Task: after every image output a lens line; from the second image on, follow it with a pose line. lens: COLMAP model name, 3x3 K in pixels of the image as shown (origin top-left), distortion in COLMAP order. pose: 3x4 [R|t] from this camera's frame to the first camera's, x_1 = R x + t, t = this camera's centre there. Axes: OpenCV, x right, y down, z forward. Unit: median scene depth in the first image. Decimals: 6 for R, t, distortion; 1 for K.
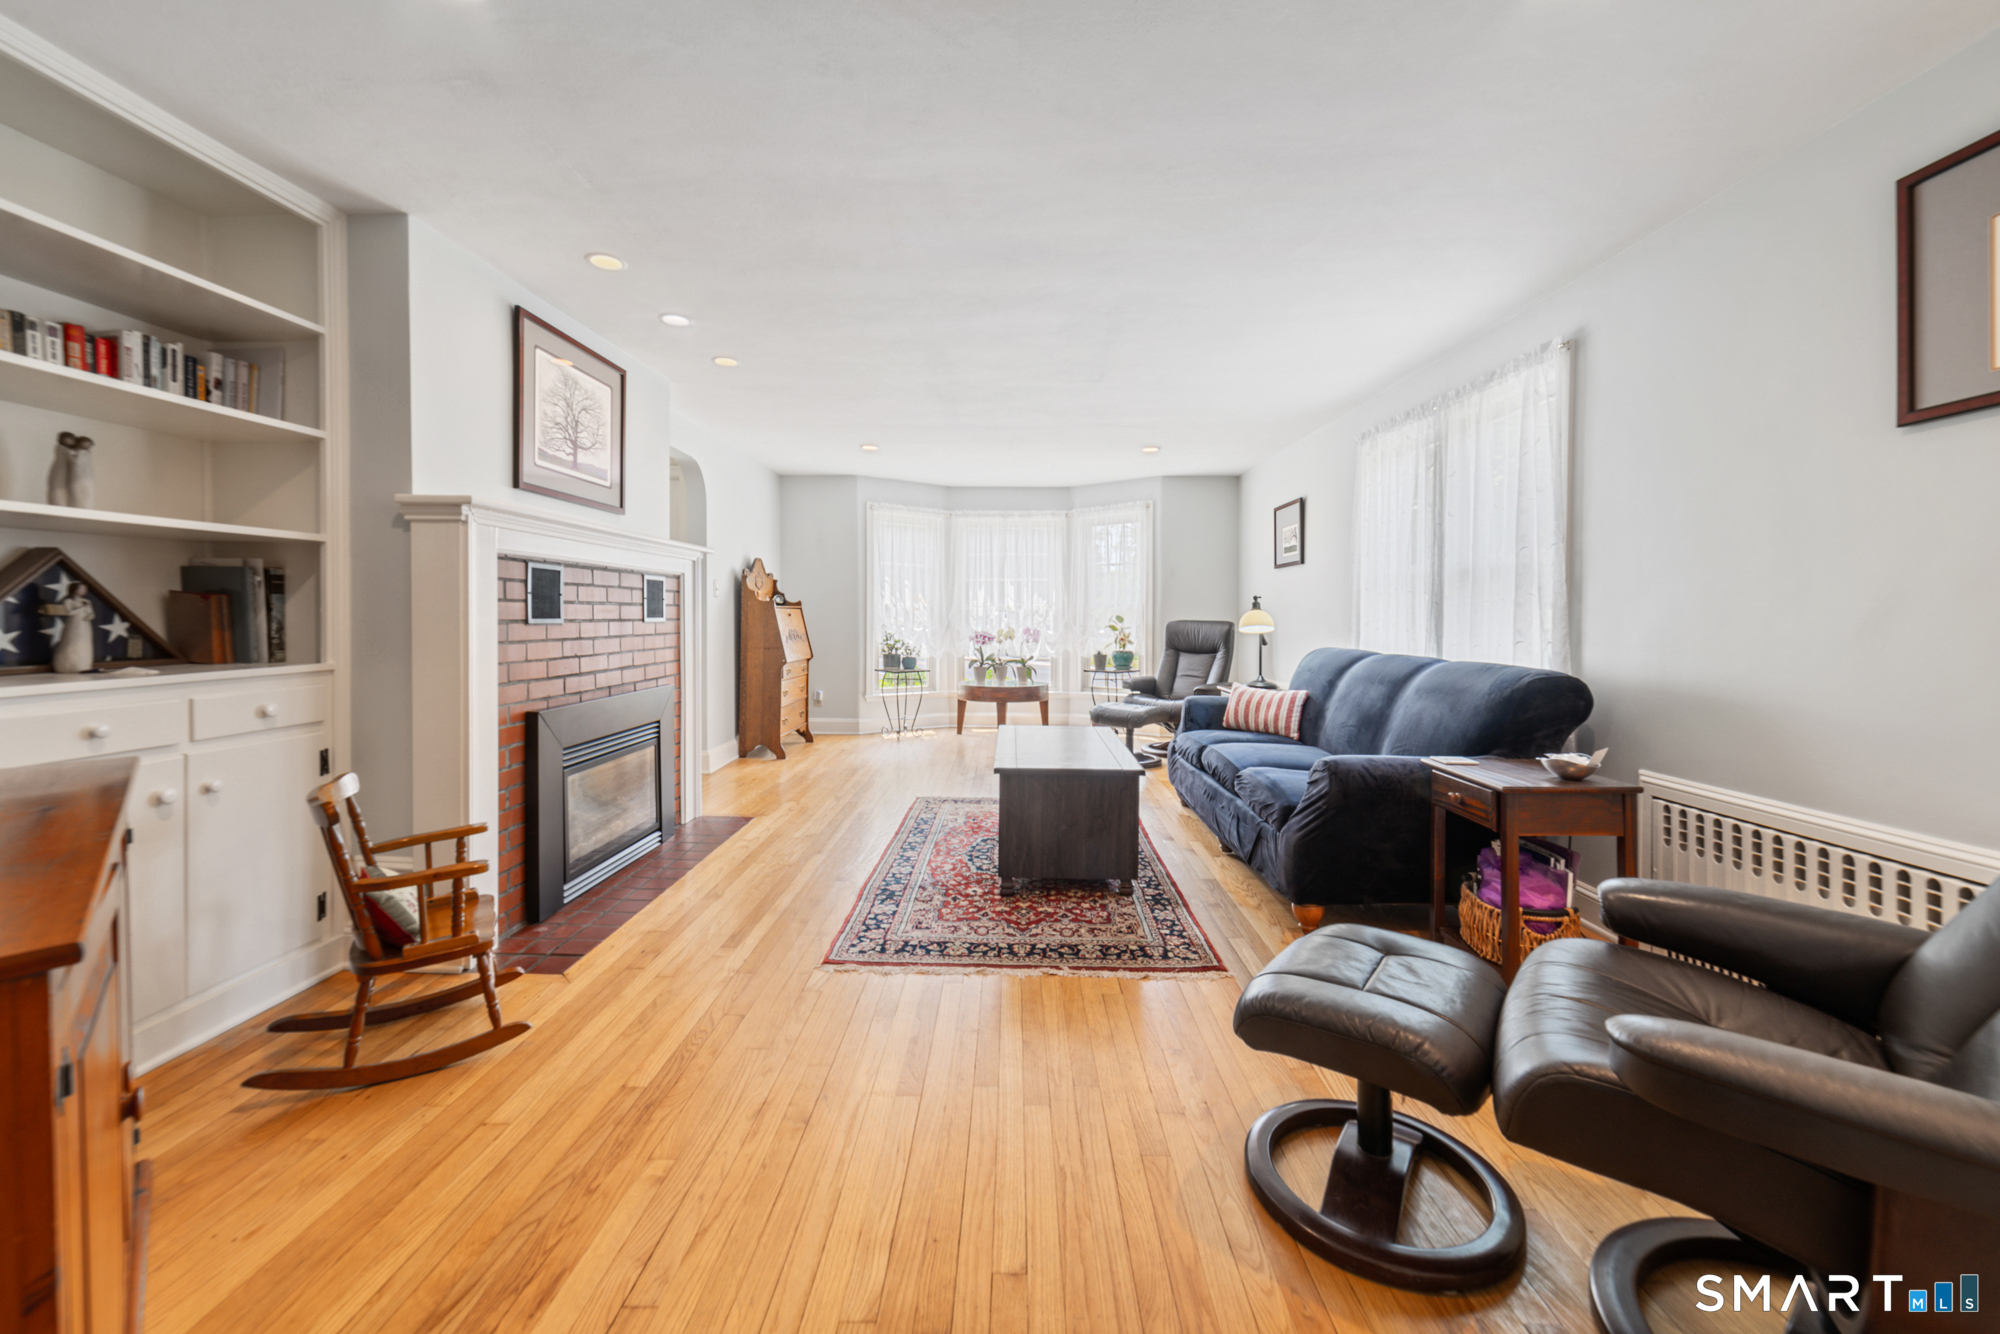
lens RADIAL K [[775.3, 0, 991.8], [0, 775.3, 633.2], [0, 0, 1]] dist [-0.000913, 0.000340]
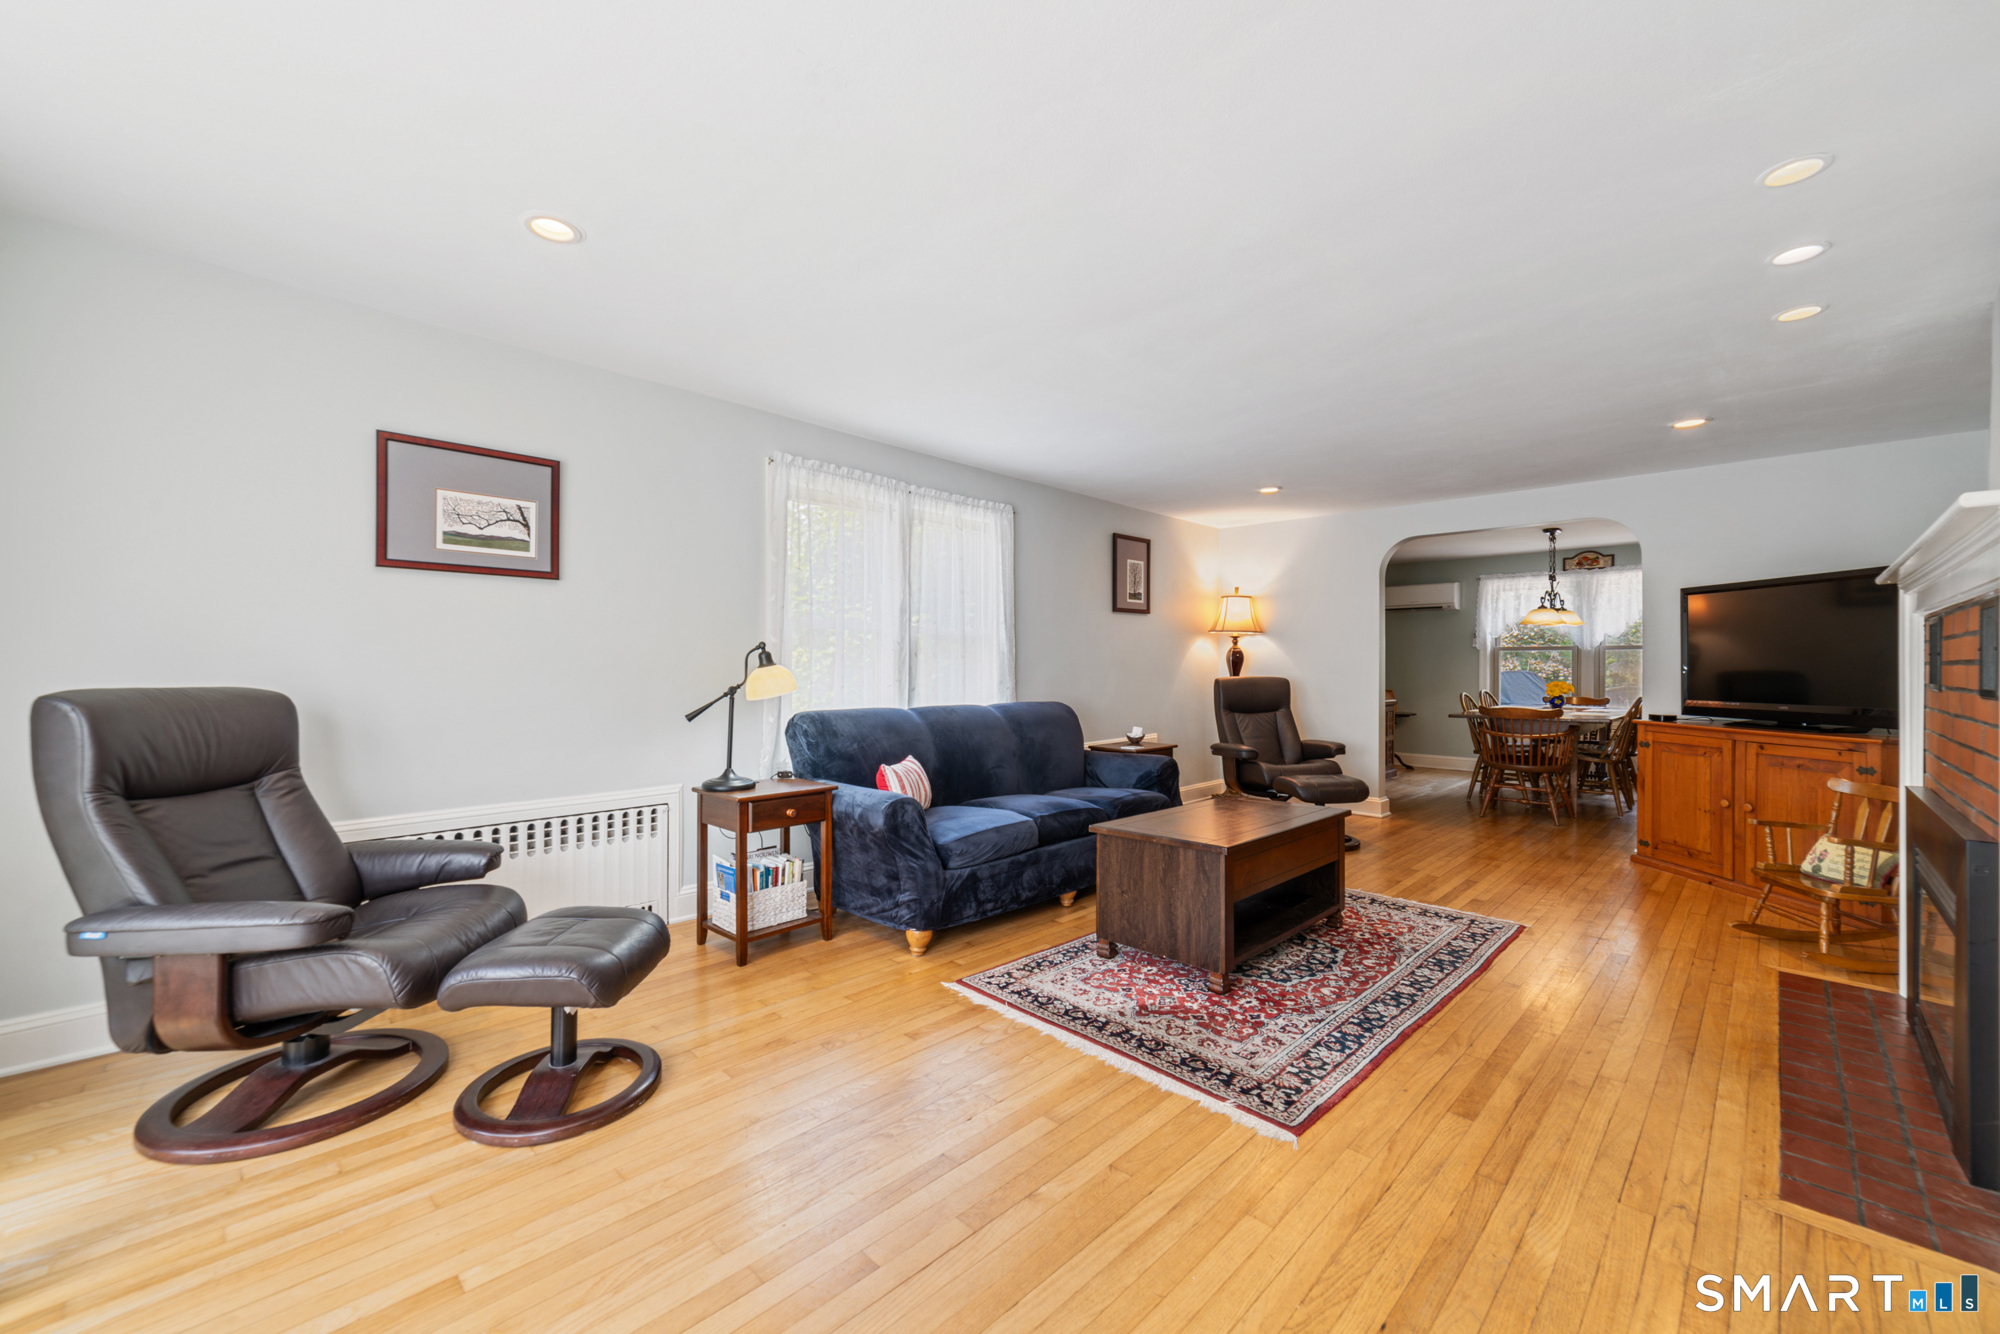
lens RADIAL K [[775.3, 0, 1000.0], [0, 775.3, 664.7], [0, 0, 1]] dist [-0.000913, 0.000340]
pose [[-0.724679, -0.002490, 0.689082, -0.307684], [0.009545, 0.999861, 0.013652, -0.042955], [-0.689020, 0.016470, -0.724555, 1.650672]]
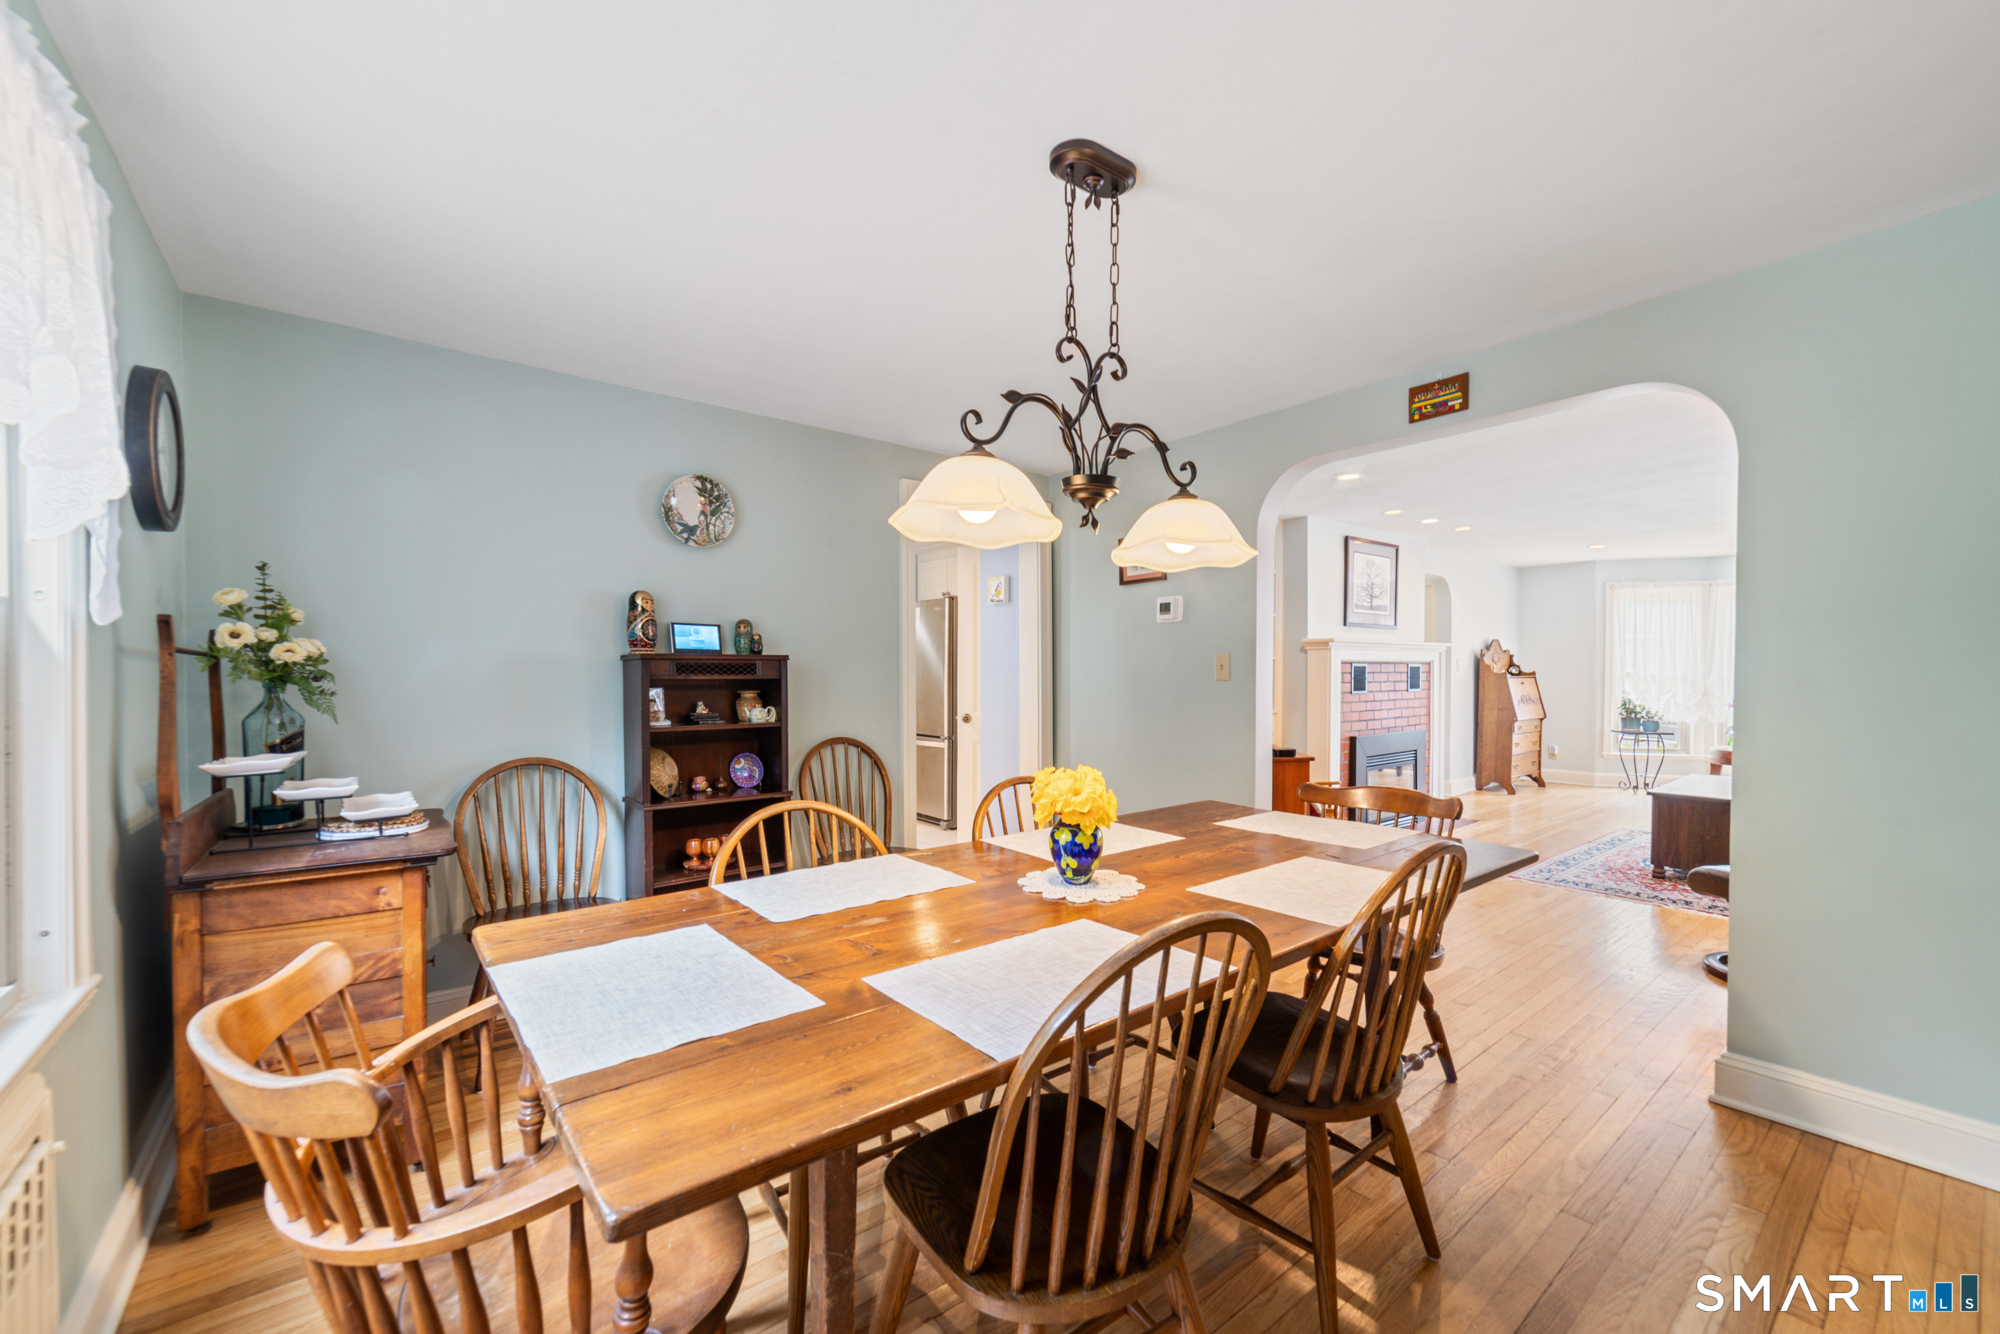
lens RADIAL K [[775.3, 0, 1006.2], [0, 775.3, 694.0], [0, 0, 1]] dist [-0.000913, 0.000340]
pose [[0.633053, 0.011959, -0.774016, 0.291169], [-0.008982, 0.999927, 0.008103, -0.013766], [0.774057, 0.001823, 0.633114, -0.713363]]
